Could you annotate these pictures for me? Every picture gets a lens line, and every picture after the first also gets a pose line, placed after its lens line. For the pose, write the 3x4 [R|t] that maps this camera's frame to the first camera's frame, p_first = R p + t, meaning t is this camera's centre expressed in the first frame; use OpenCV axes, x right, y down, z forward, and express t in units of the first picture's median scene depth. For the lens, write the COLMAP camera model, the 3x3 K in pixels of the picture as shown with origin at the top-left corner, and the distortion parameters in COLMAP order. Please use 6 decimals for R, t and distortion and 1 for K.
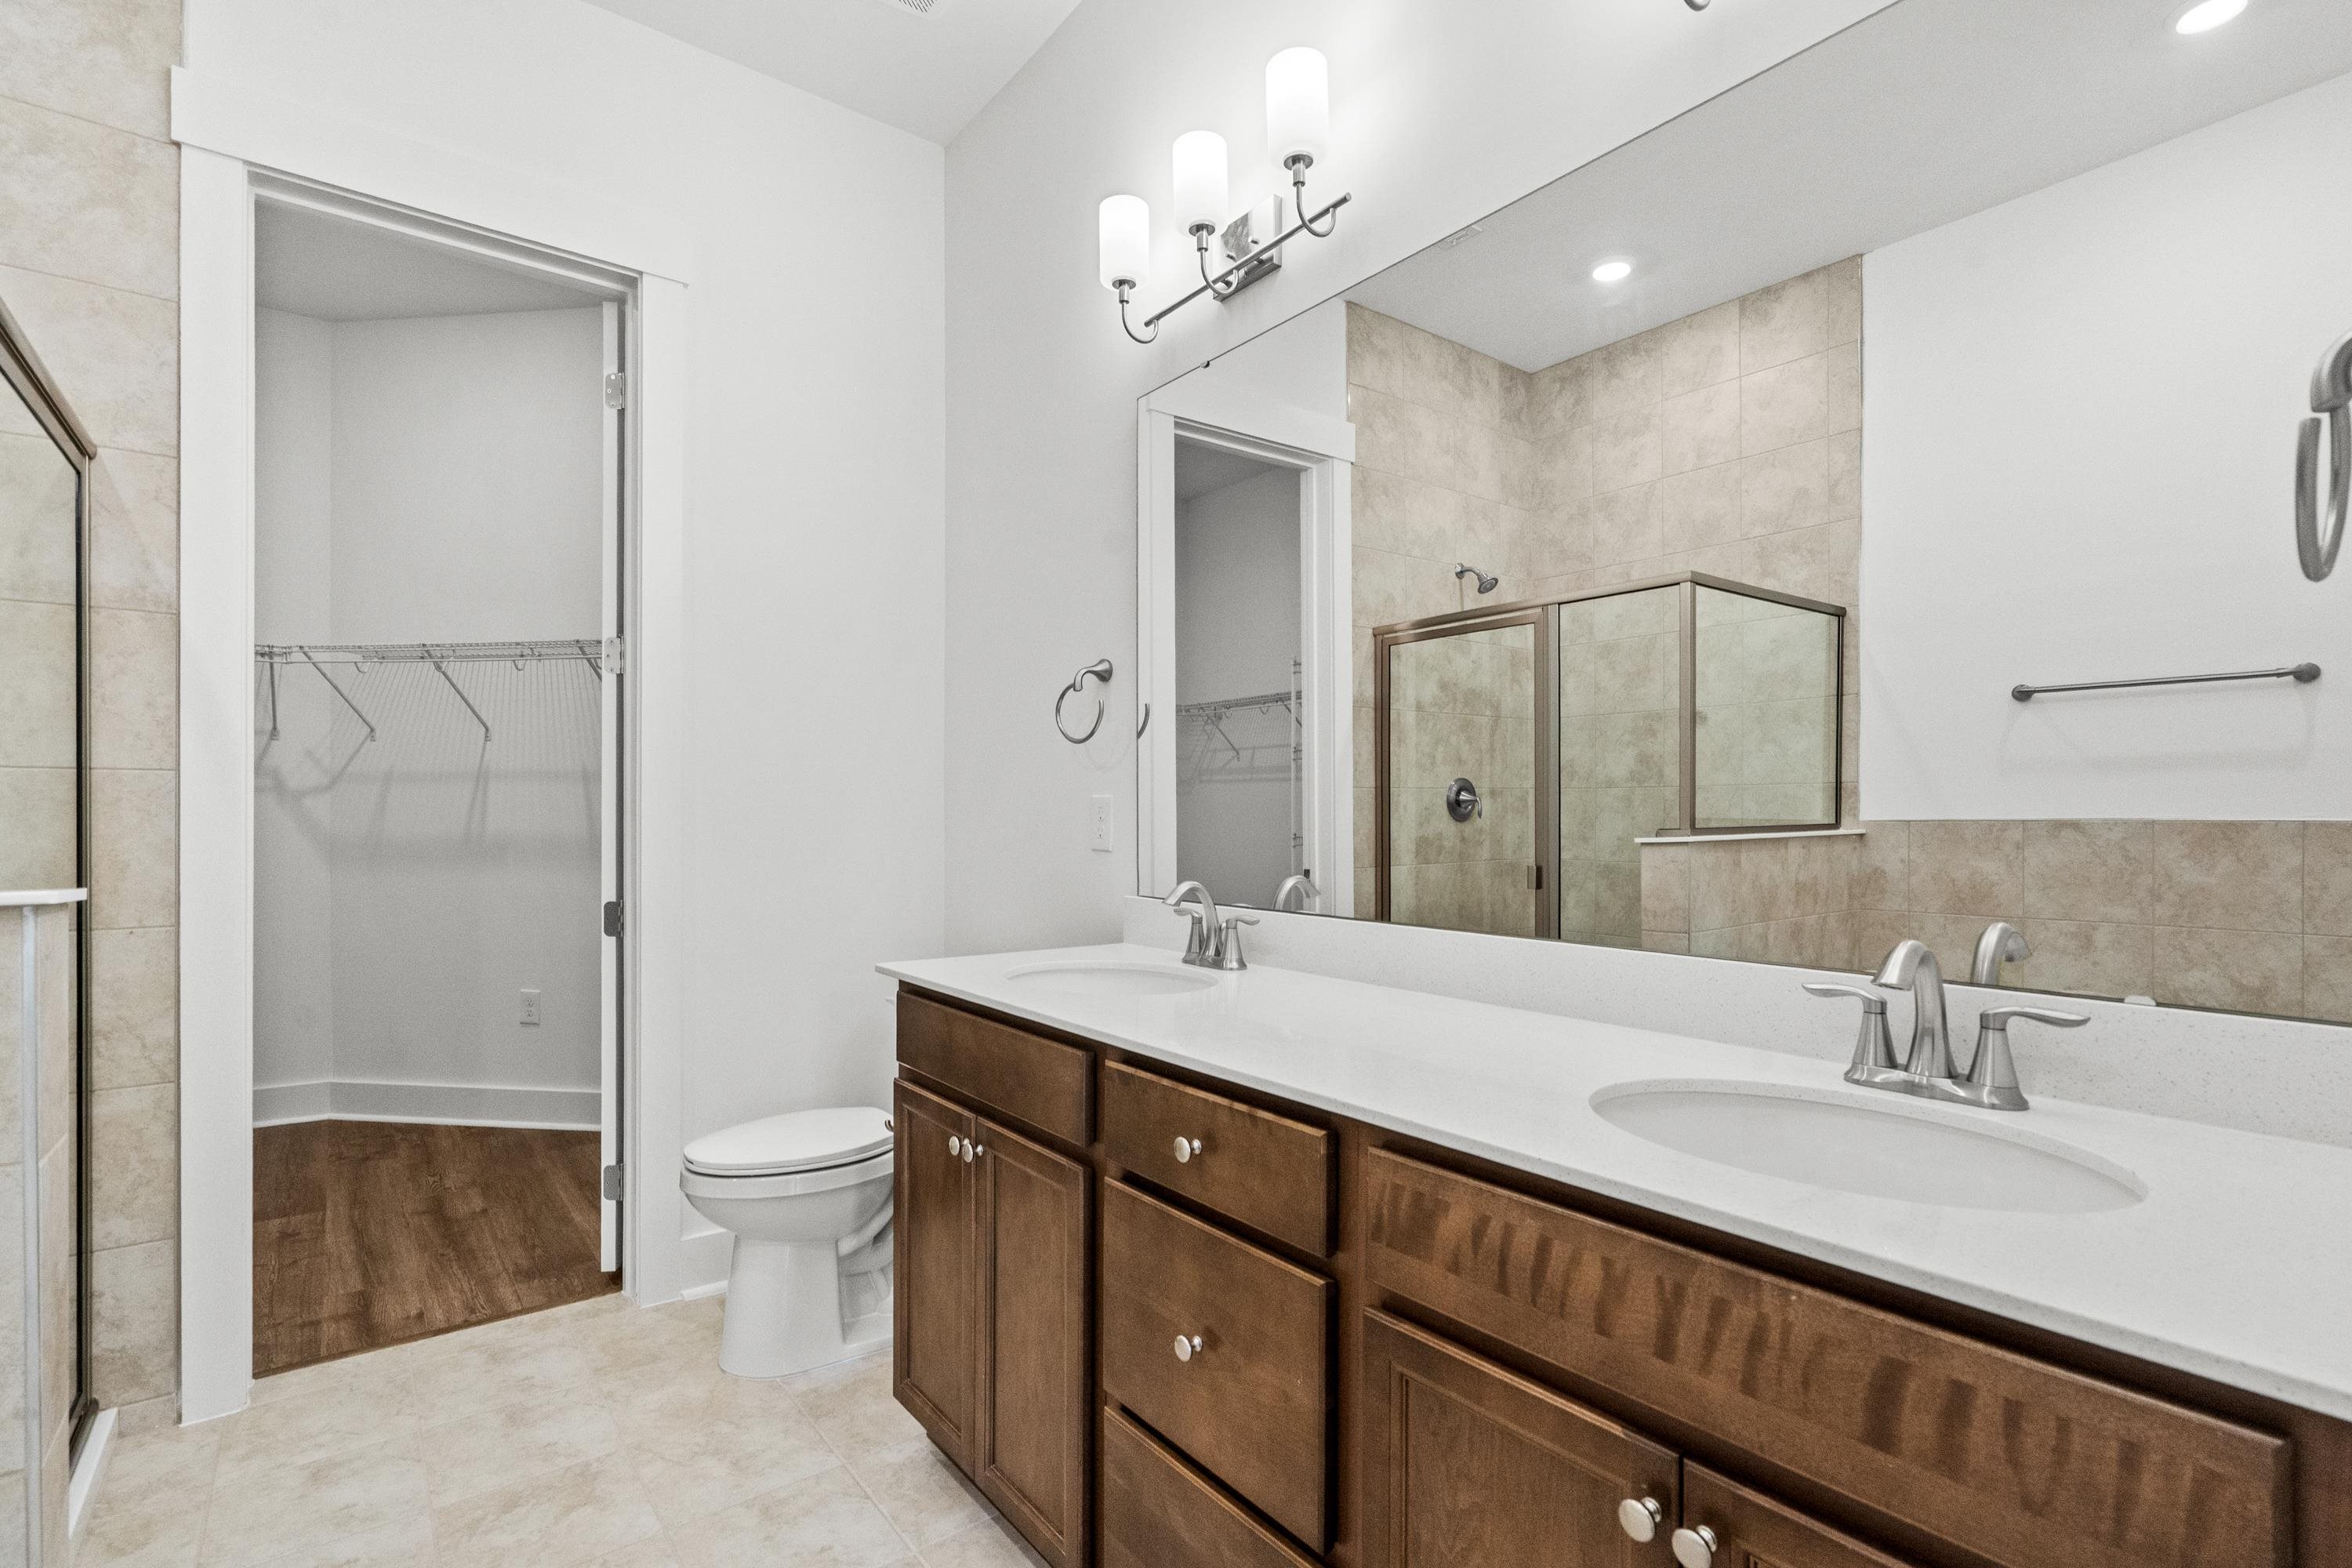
lens RADIAL K [[1075.9, 0, 1170.2], [0, 1075.9, 804.4], [0, 0, 1]] dist [-0.001606, 0.001615]
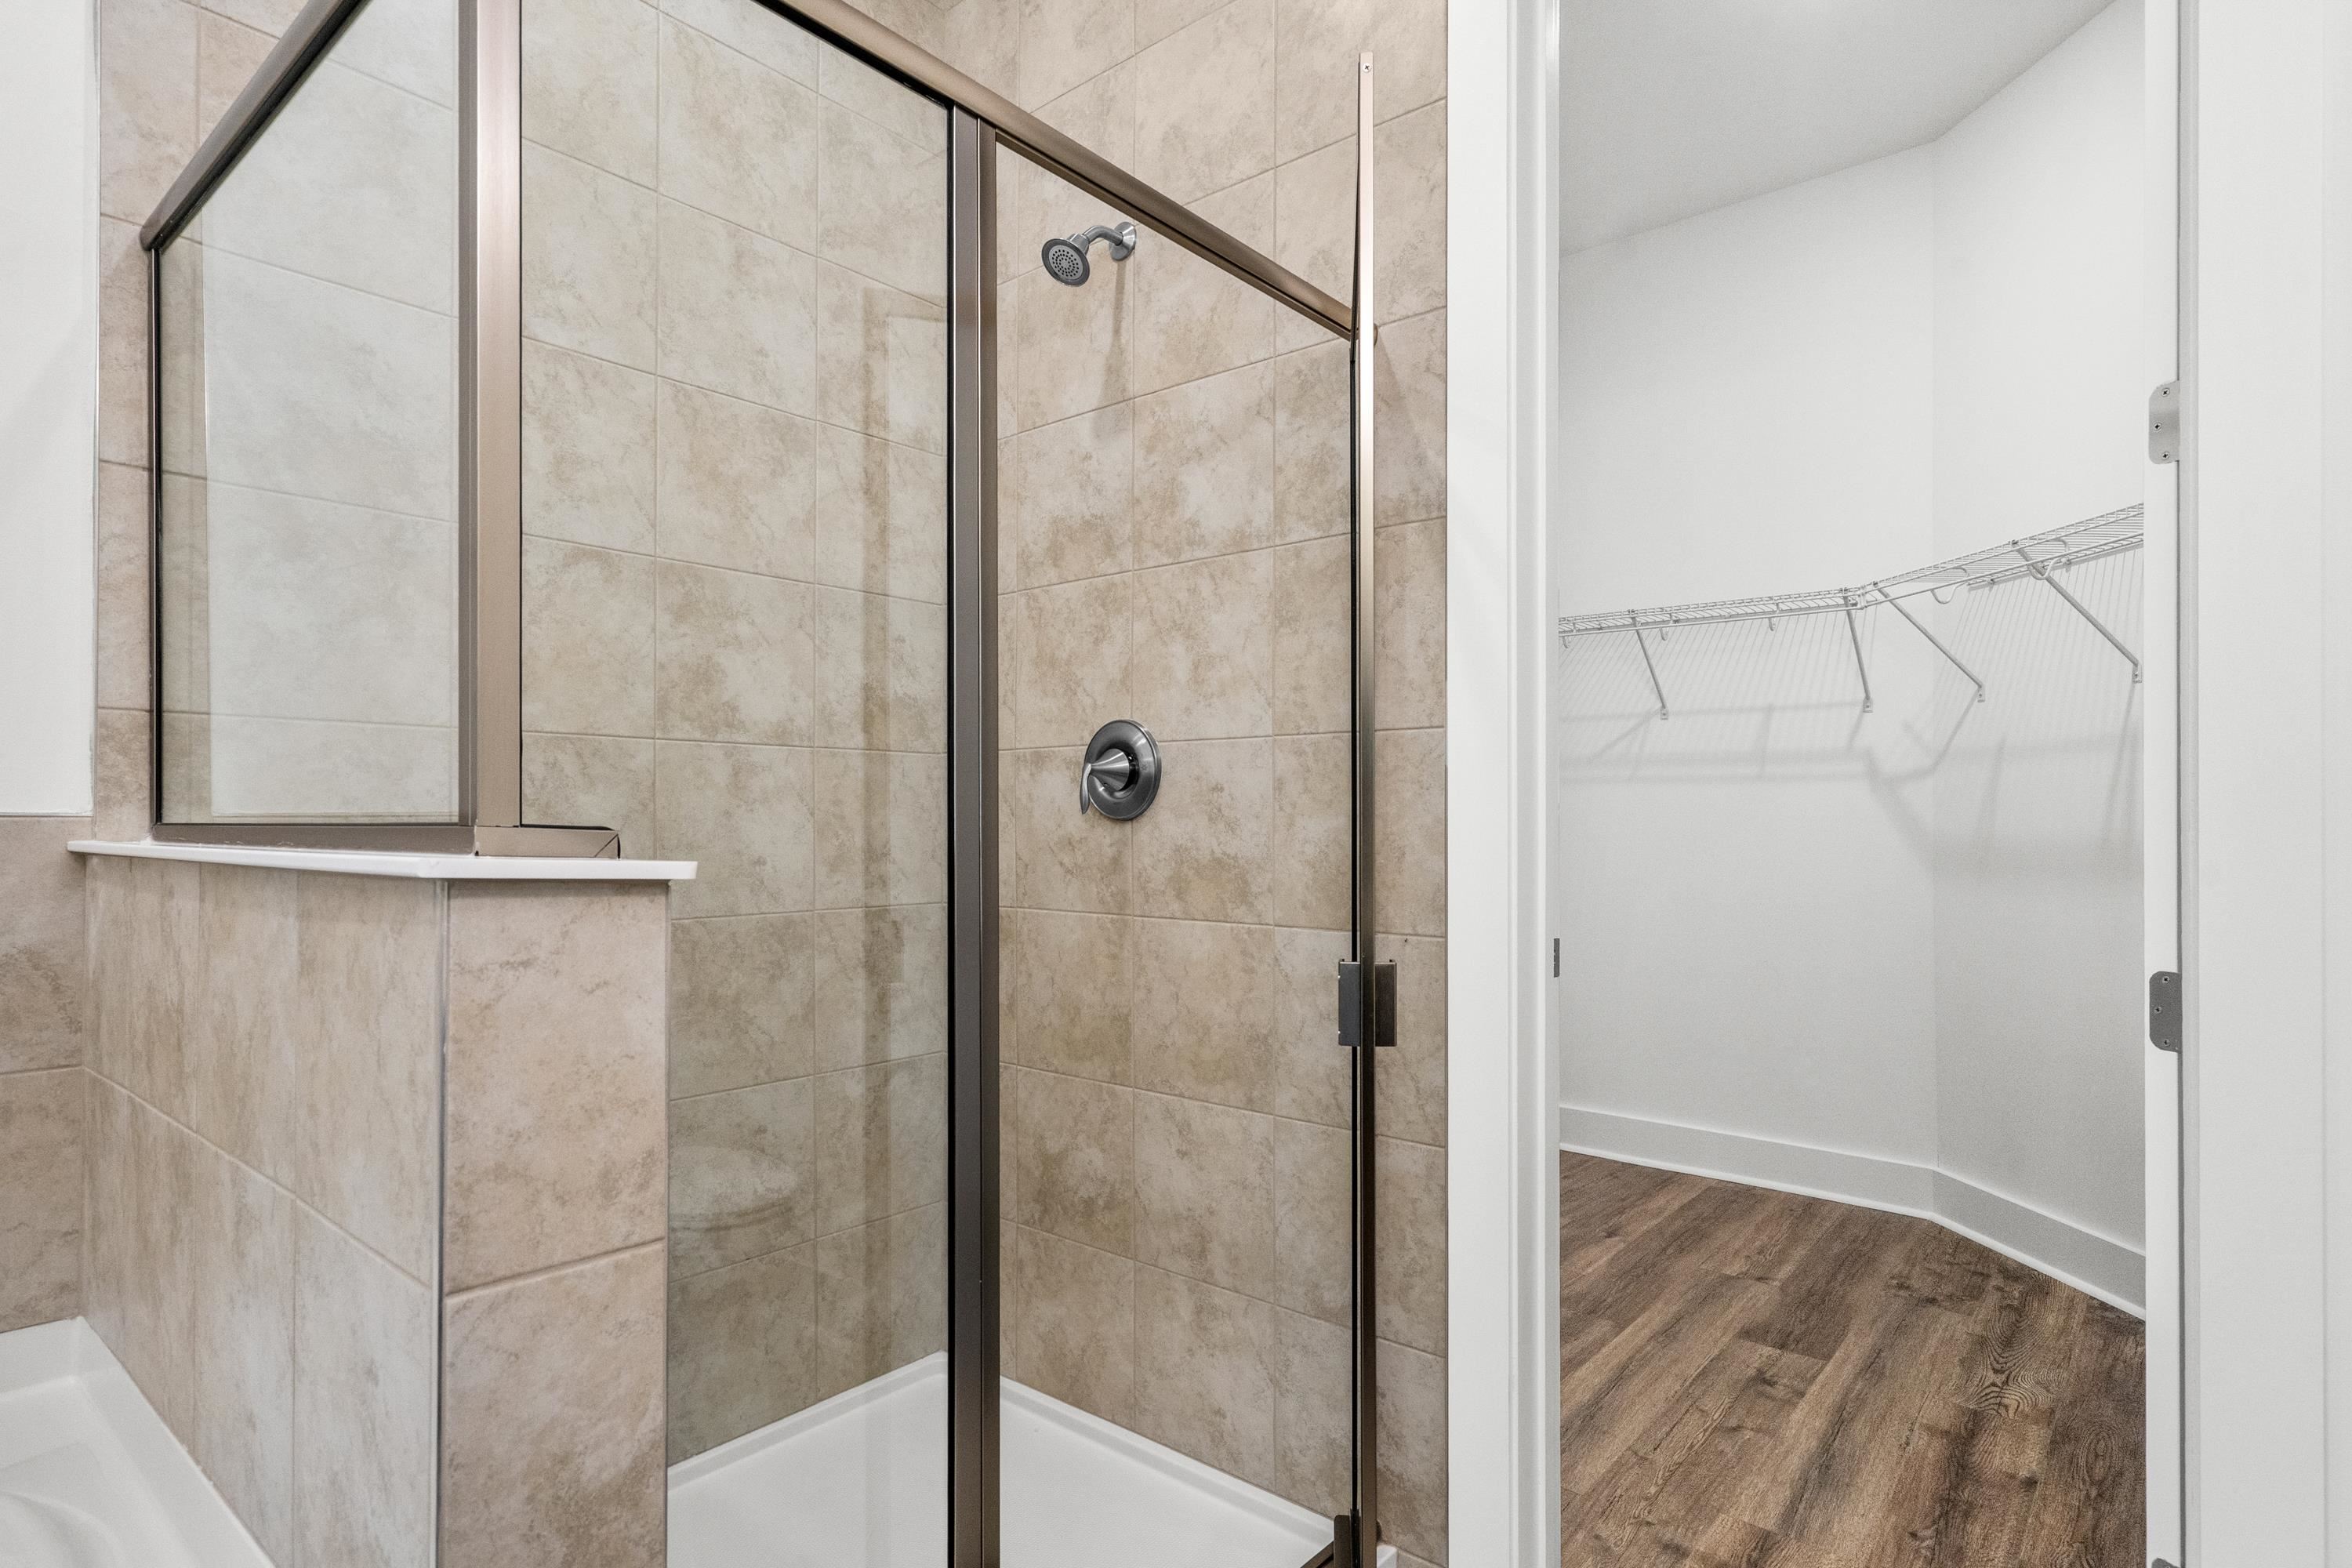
lens RADIAL K [[1211.9, 0, 1183.8], [0, 1211.9, 816.0], [0, 0, 1]] dist [-0.008003, 0.003828]
pose [[0.202630, -0.005758, -0.979238, -0.091062], [0.006395, 0.999969, -0.004557, 0.020226], [0.979235, -0.005339, 0.202660, 0.412150]]
